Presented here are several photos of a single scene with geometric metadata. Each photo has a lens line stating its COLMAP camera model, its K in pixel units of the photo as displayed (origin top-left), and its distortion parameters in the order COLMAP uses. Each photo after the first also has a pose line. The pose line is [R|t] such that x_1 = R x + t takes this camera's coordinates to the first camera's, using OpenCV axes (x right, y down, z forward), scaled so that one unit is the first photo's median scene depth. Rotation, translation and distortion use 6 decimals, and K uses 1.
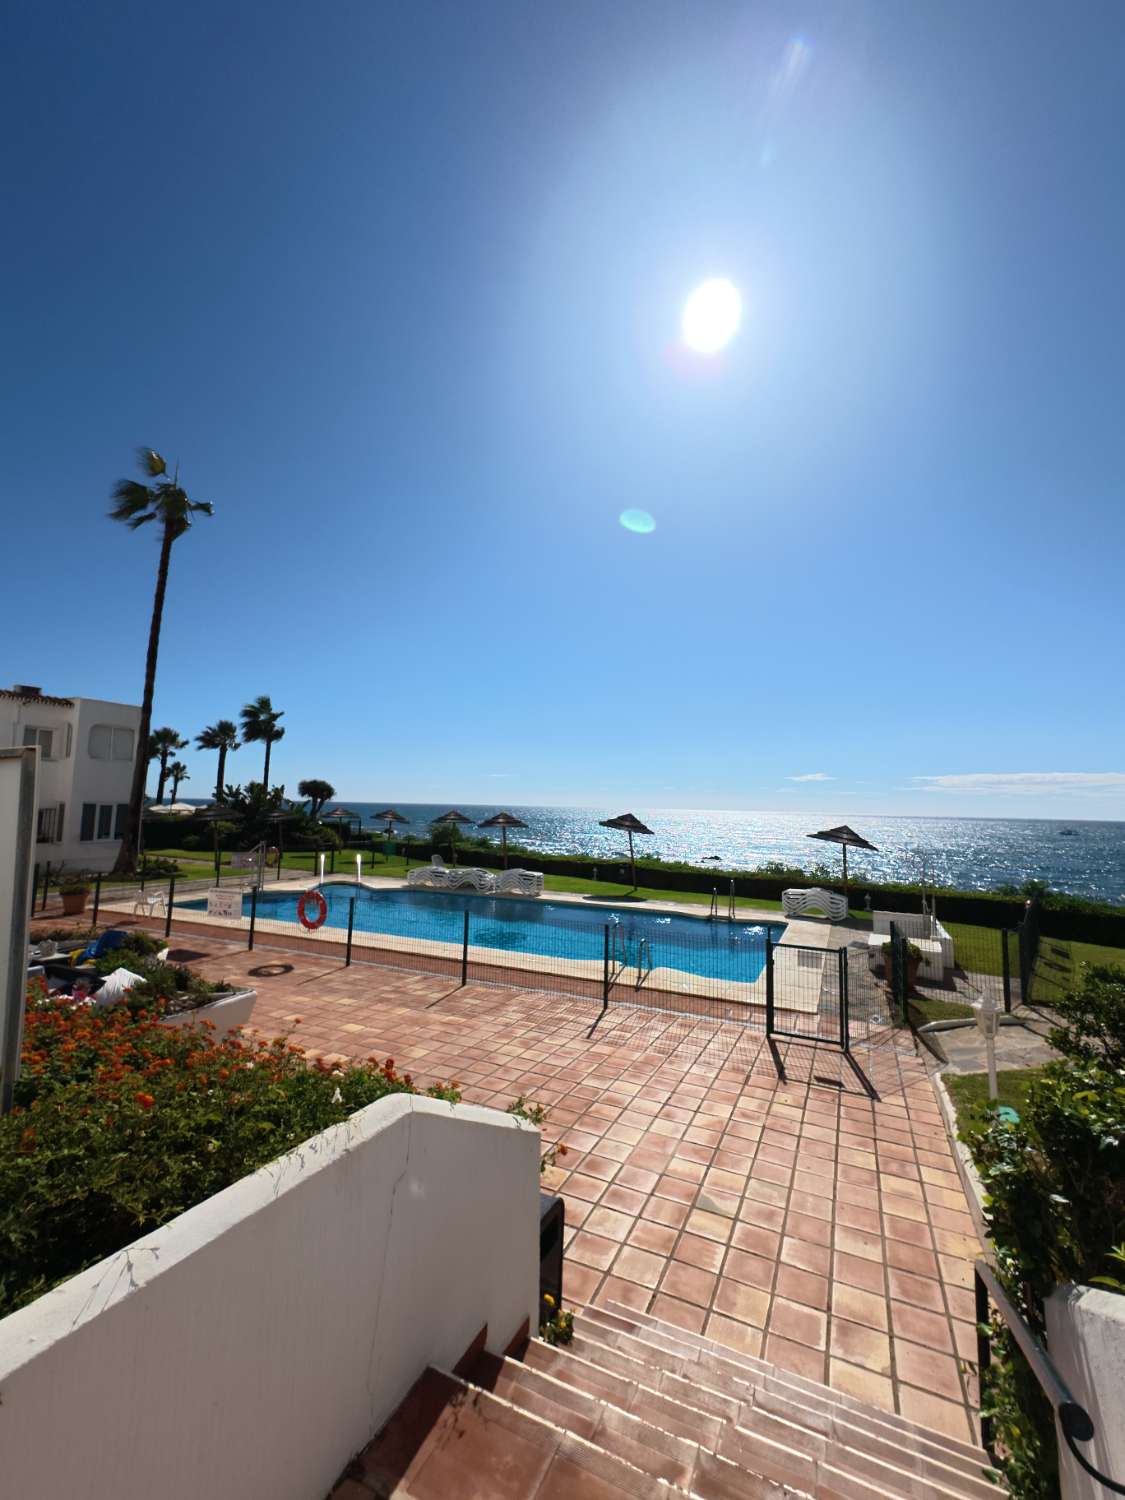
lens RADIAL K [[632.8, 0, 558.8], [0, 632.8, 751.8], [0, 0, 1]] dist [0.020255, 0.005174]
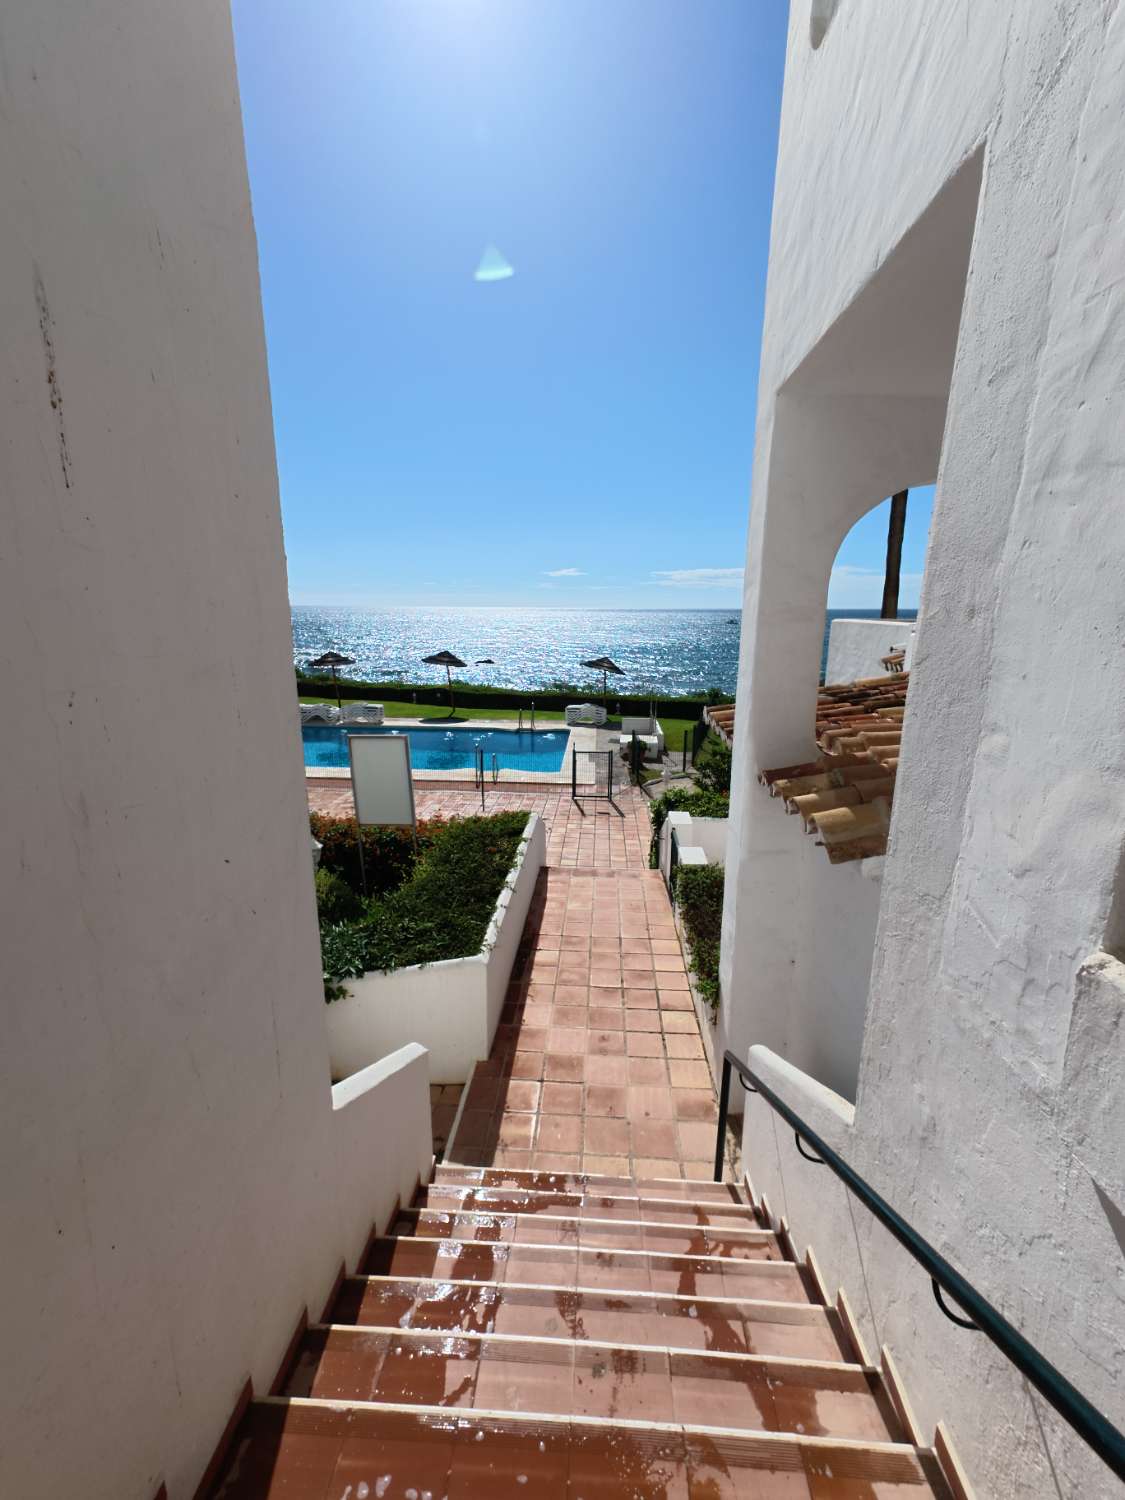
lens RADIAL K [[632.8, 0, 558.8], [0, 632.8, 751.8], [0, 0, 1]] dist [0.020255, 0.005174]
pose [[0.934441, -0.096804, 0.342709, -0.246528], [-0.014454, 0.951242, 0.308105, -0.190855], [-0.355825, -0.292860, 0.887480, -0.443724]]
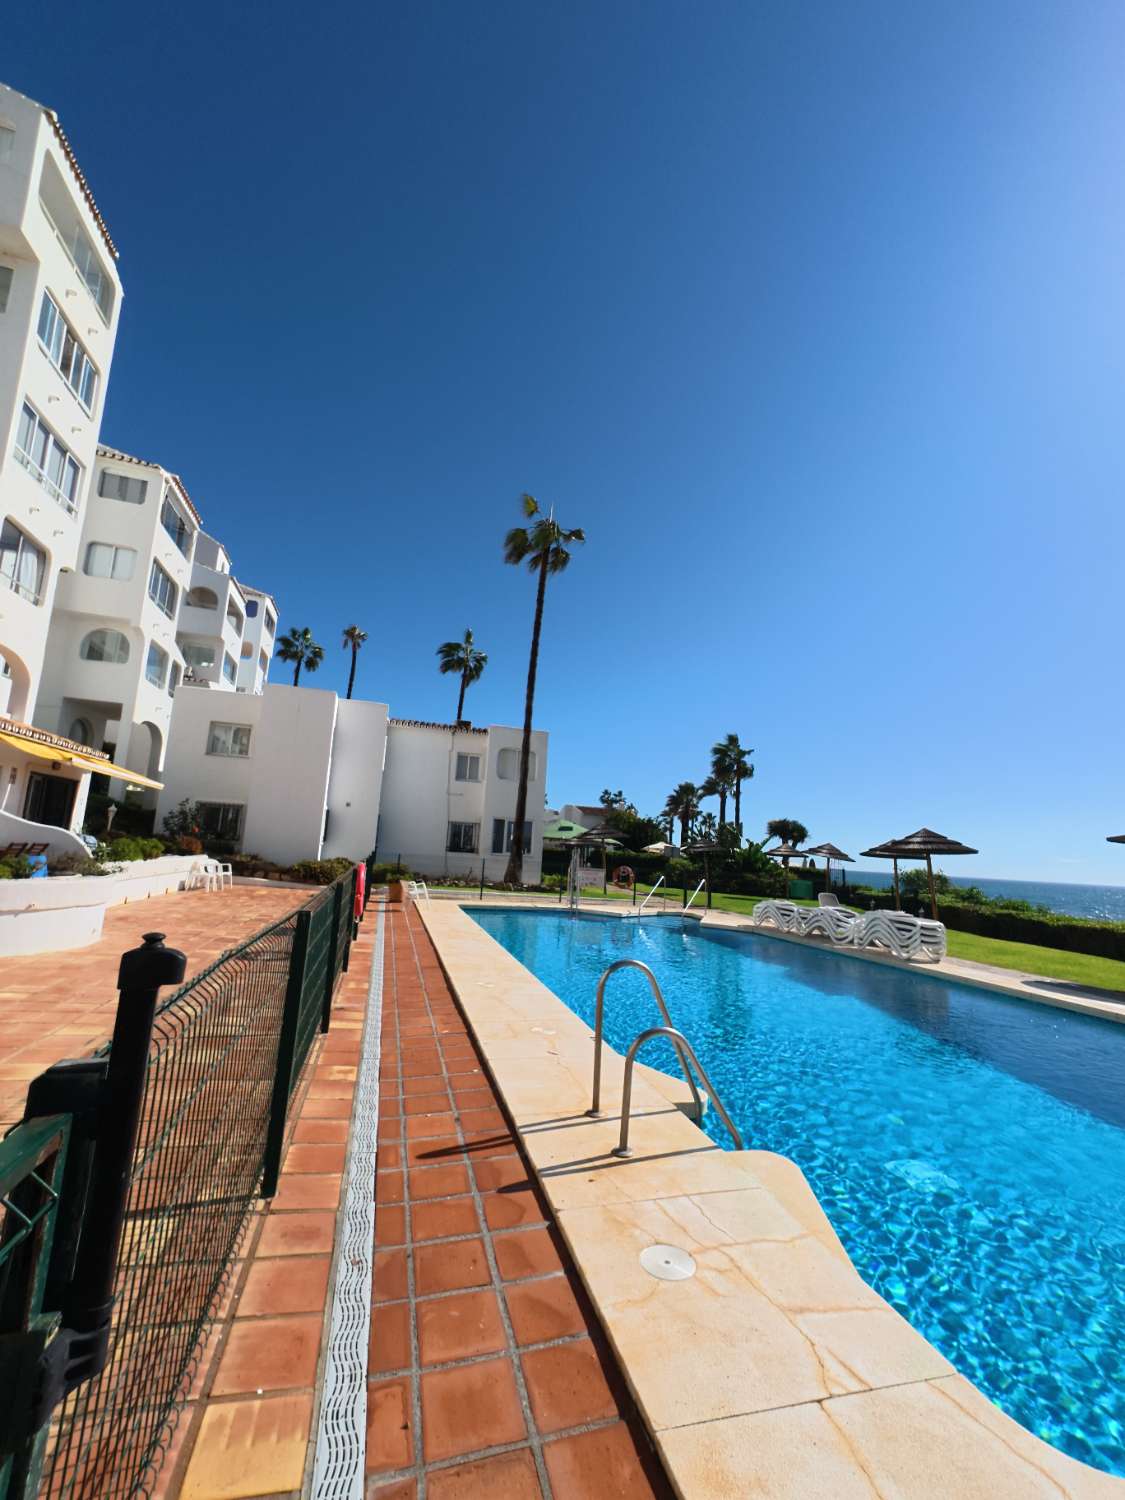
lens RADIAL K [[634.1, 0, 559.8], [0, 634.1, 750.0], [0, 0, 1]] dist [0.028426, 0.000565]
pose [[0.642514, -0.108763, -0.758515, 0.351374], [0.021898, 0.992077, -0.123705, 0.189976], [0.765961, 0.062873, 0.639806, 0.701063]]
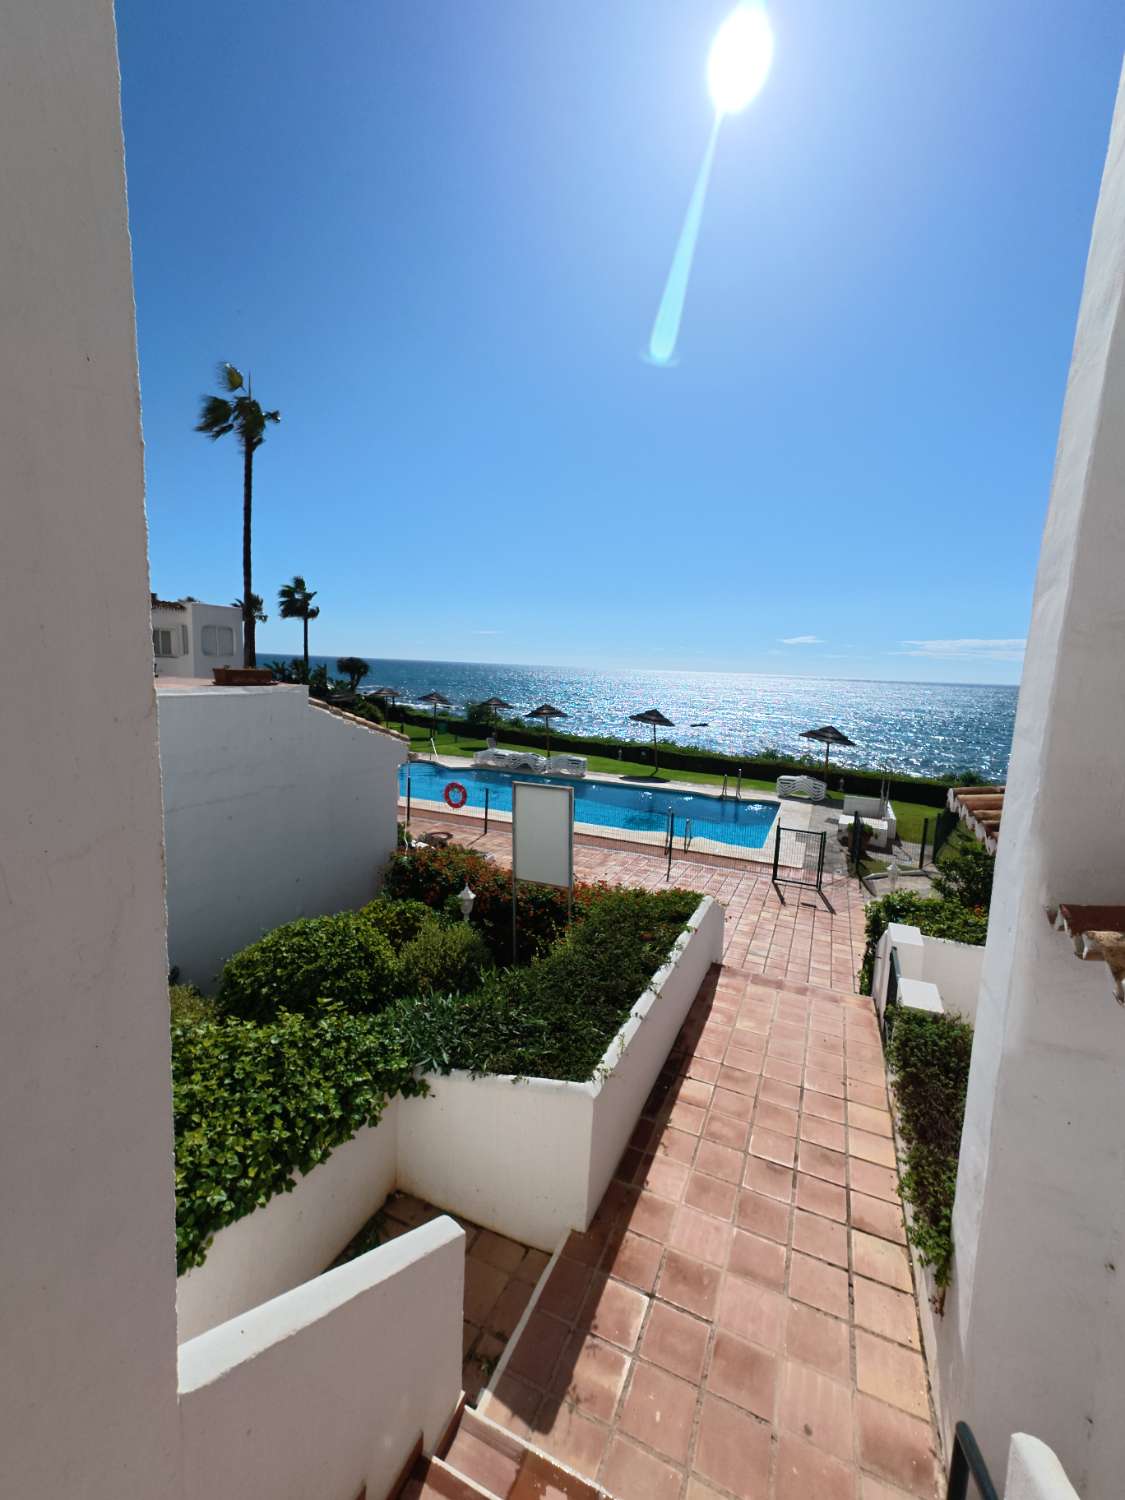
lens RADIAL K [[632.8, 0, 558.8], [0, 632.8, 751.8], [0, 0, 1]] dist [0.020255, 0.005174]
pose [[0.999578, 0.015998, 0.024243, -0.194739], [-0.020967, 0.975034, 0.221063, -0.167521], [-0.020101, -0.221478, 0.974958, -0.372844]]
